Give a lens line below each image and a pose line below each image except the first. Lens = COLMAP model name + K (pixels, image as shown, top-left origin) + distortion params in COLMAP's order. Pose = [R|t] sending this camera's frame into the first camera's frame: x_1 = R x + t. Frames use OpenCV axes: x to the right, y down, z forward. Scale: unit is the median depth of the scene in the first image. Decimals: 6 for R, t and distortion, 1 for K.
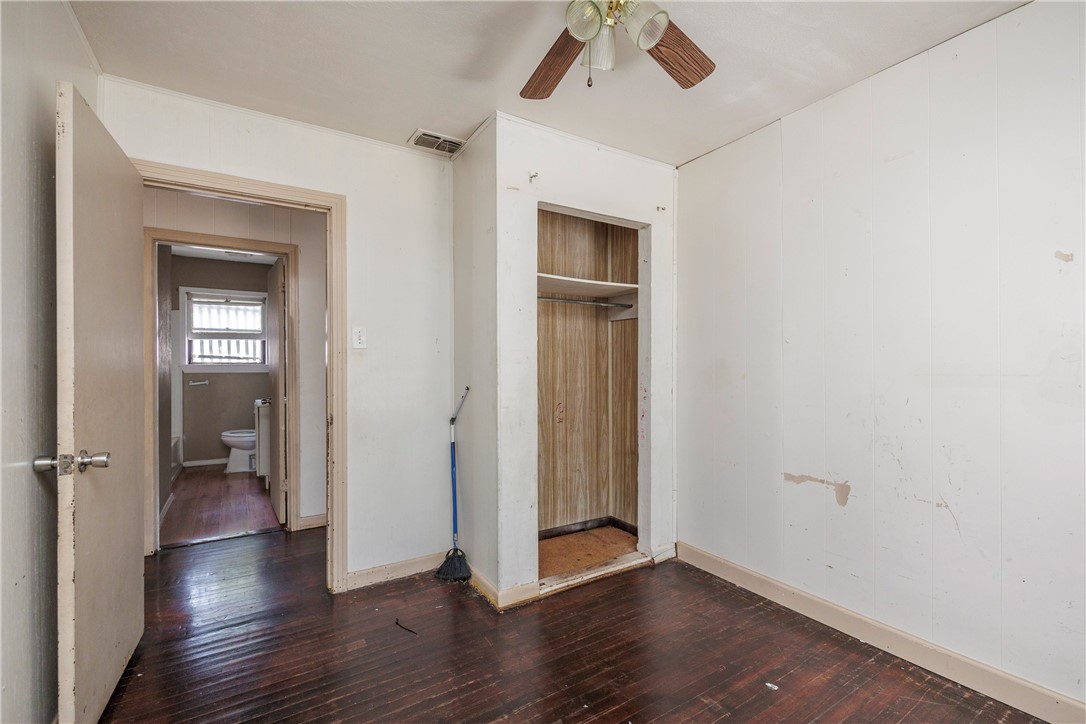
lens RADIAL K [[474.5, 0, 546.3], [0, 474.5, 365.3], [0, 0, 1]] dist [0.005191, -0.002269]
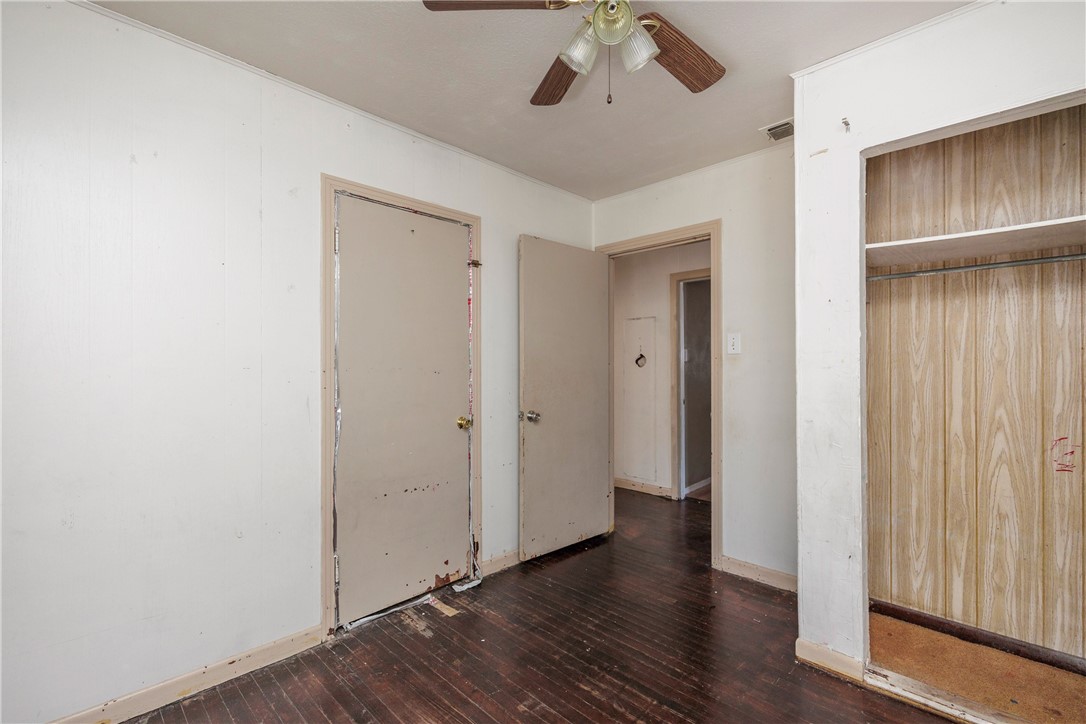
lens RADIAL K [[474.5, 0, 542.3], [0, 474.5, 369.6], [0, 0, 1]] dist [0.005191, -0.002269]
pose [[0.226510, 0.007110, -0.973983, 0.595125], [-0.001147, 0.999975, 0.007033, -0.007290], [0.974008, -0.000476, 0.226512, 0.346816]]
